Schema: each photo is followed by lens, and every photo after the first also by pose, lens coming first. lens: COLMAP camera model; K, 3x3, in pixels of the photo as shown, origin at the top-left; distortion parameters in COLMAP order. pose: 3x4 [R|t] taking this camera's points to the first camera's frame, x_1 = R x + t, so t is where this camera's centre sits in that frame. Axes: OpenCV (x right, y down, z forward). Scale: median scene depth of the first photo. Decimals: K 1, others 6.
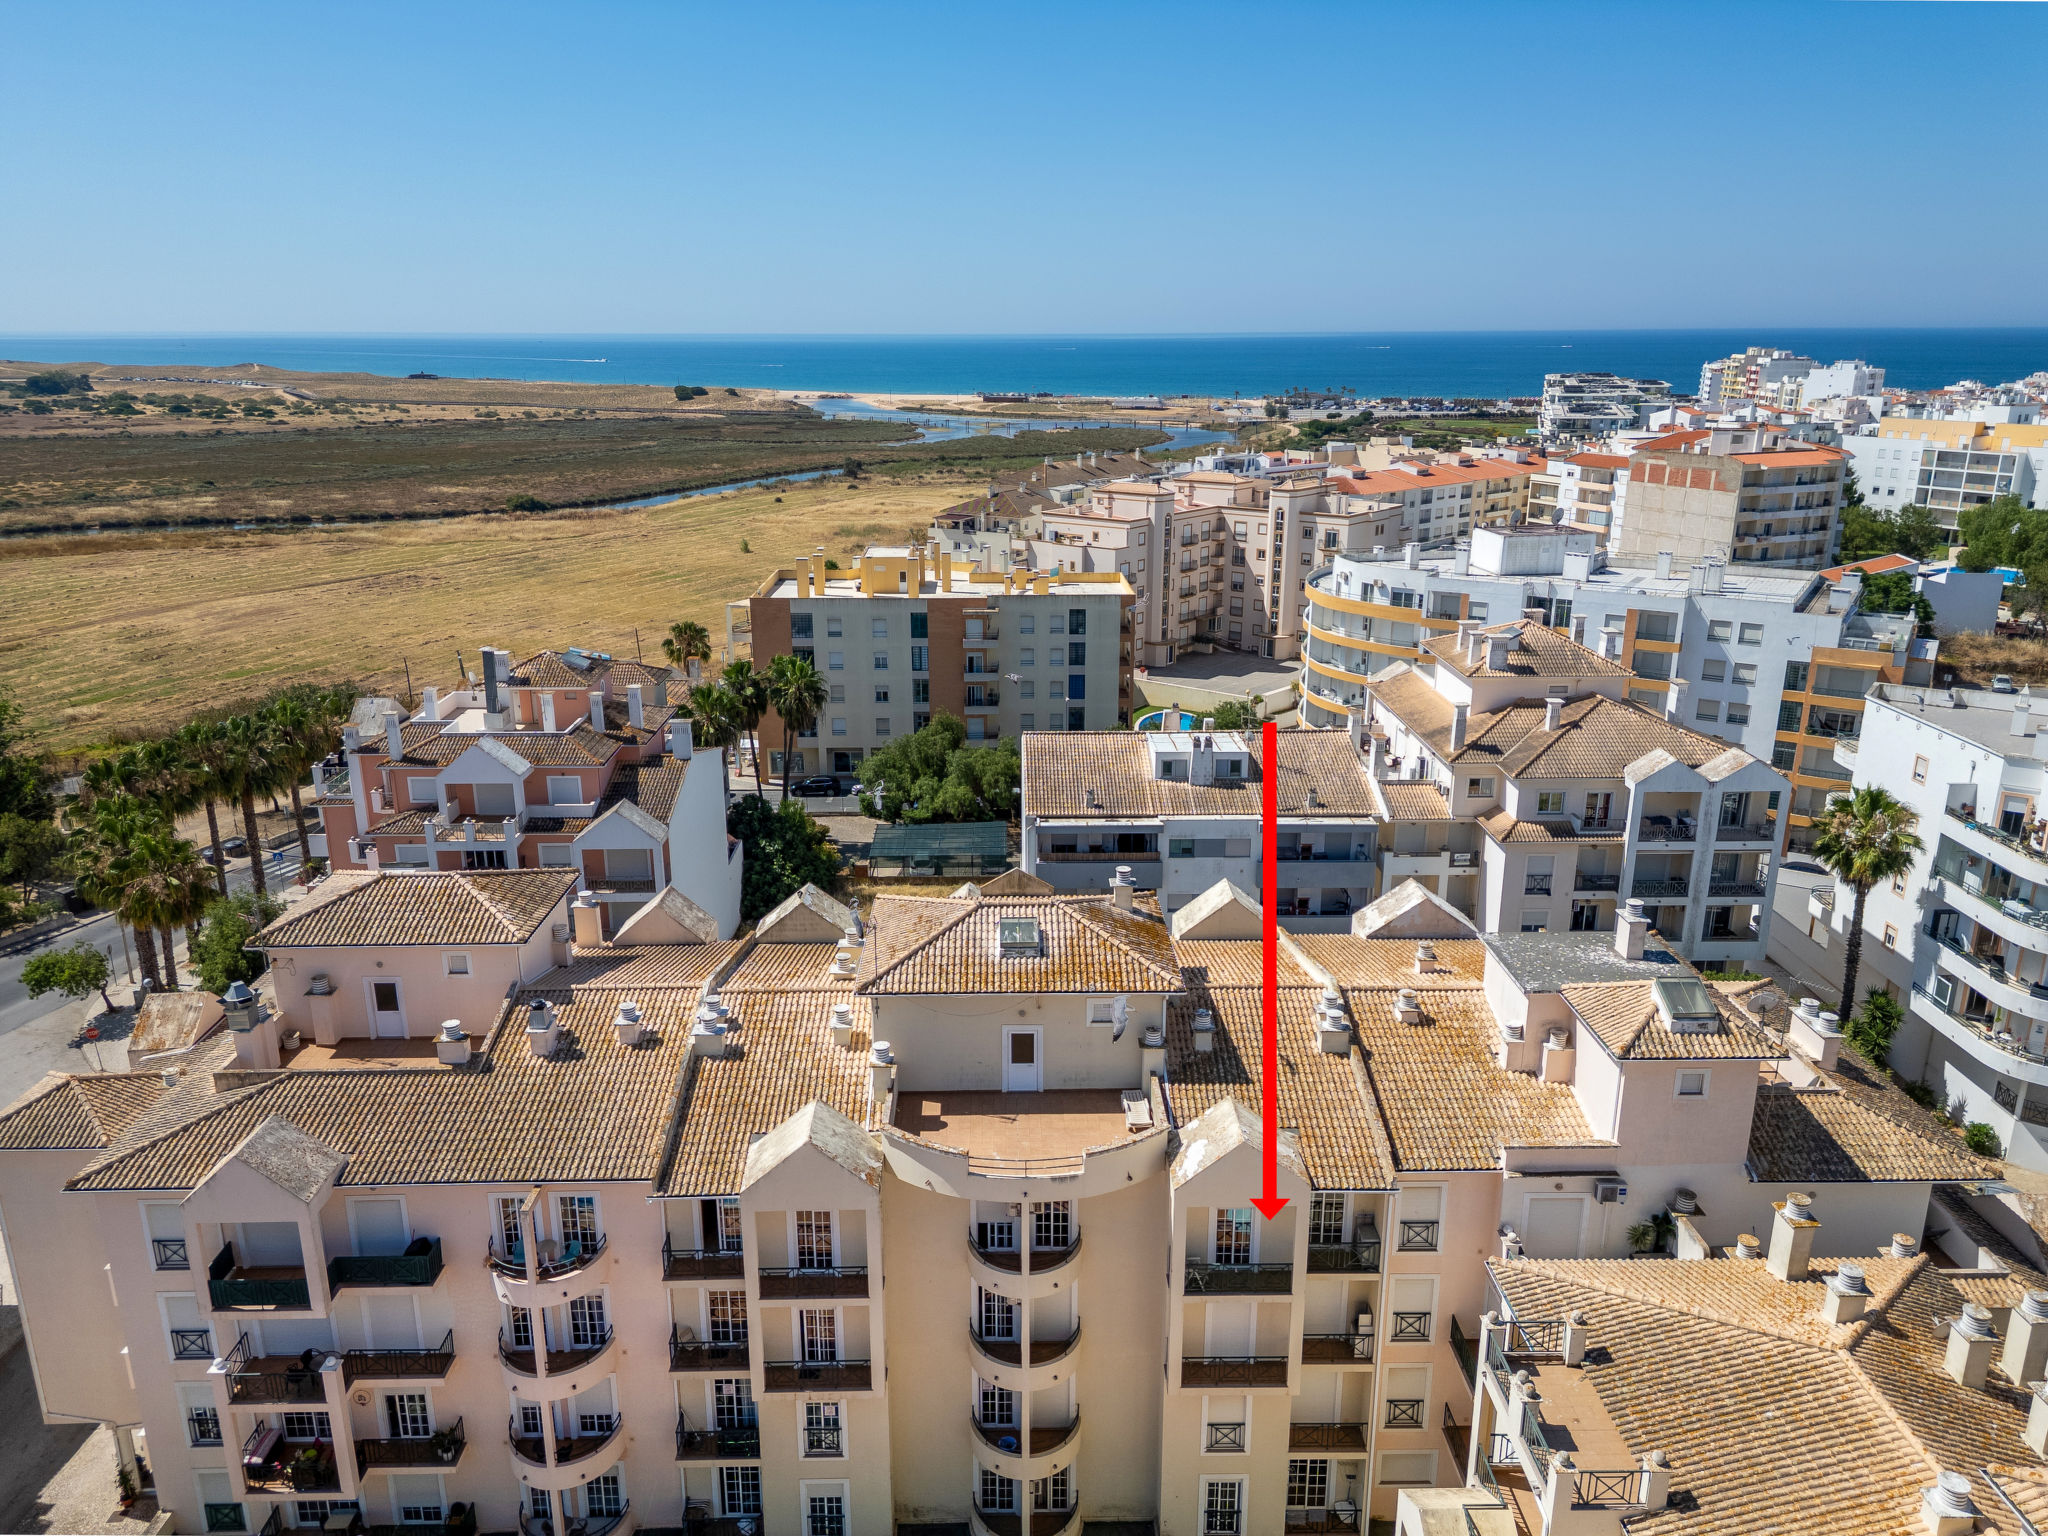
lens RADIAL K [[1442.4, 0, 1024.0], [0, 1442.4, 768.0], [0, 0, 1]] dist [0.084972, -0.092003]
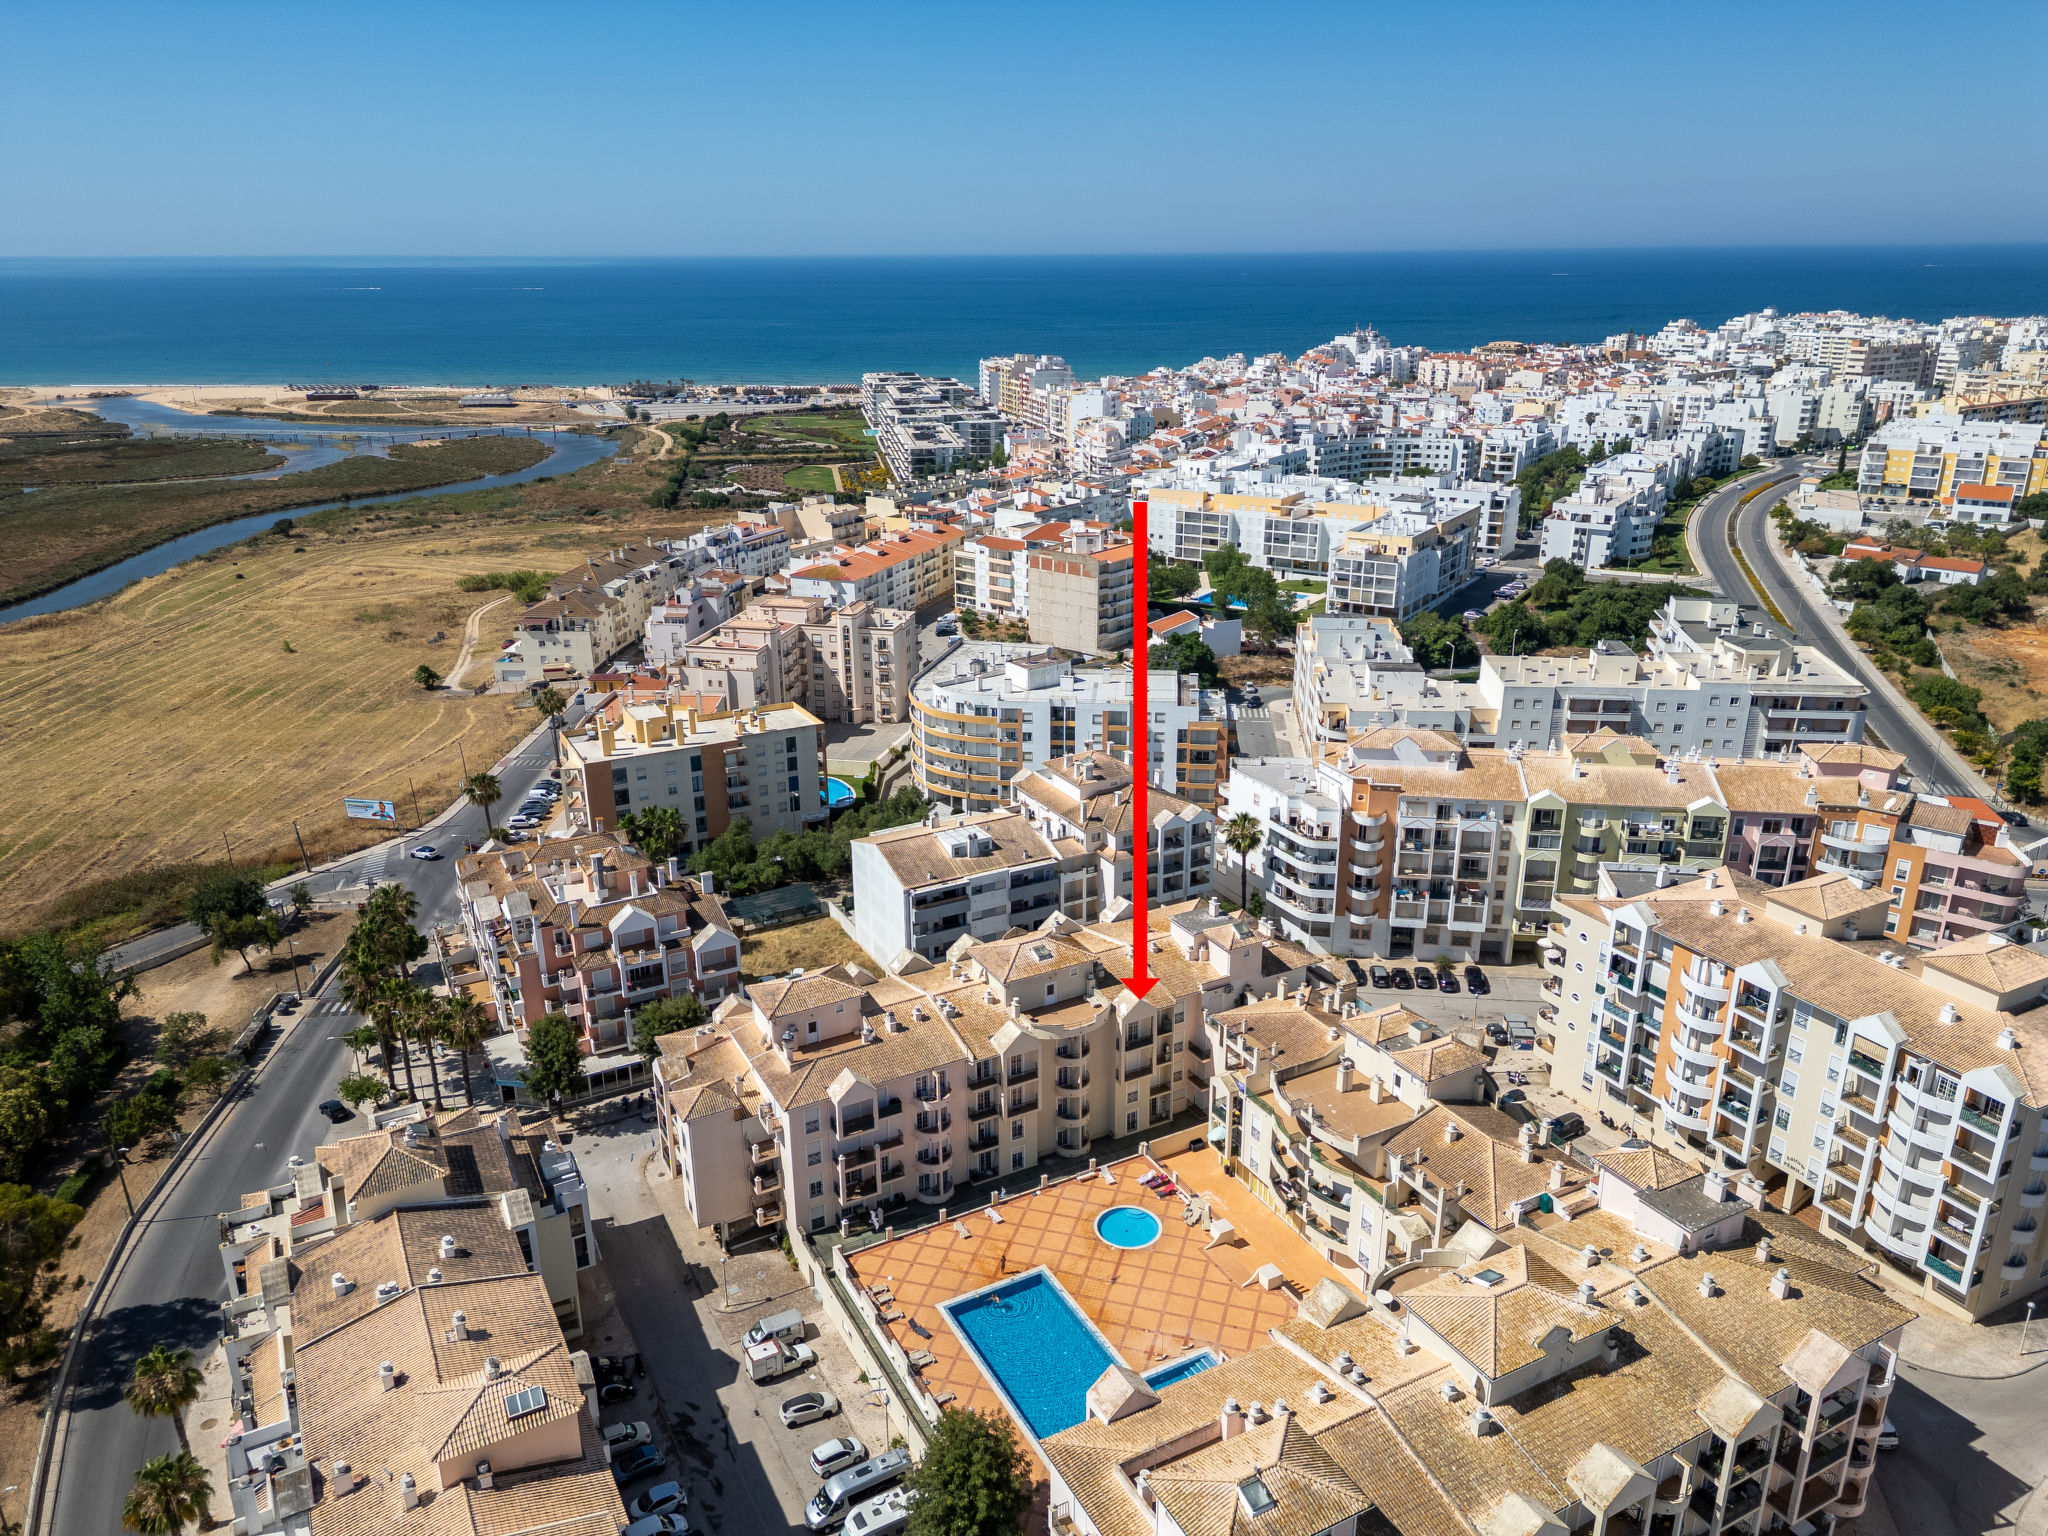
lens RADIAL K [[1429.5, 0, 1024.0], [0, 1429.5, 768.0], [0, 0, 1]] dist [0.170027, -0.322785]
pose [[0.886805, -0.158830, 0.433993, -0.704677], [0.136528, 0.987210, 0.082317, -0.281890], [-0.441517, -0.013747, 0.897147, -0.895650]]
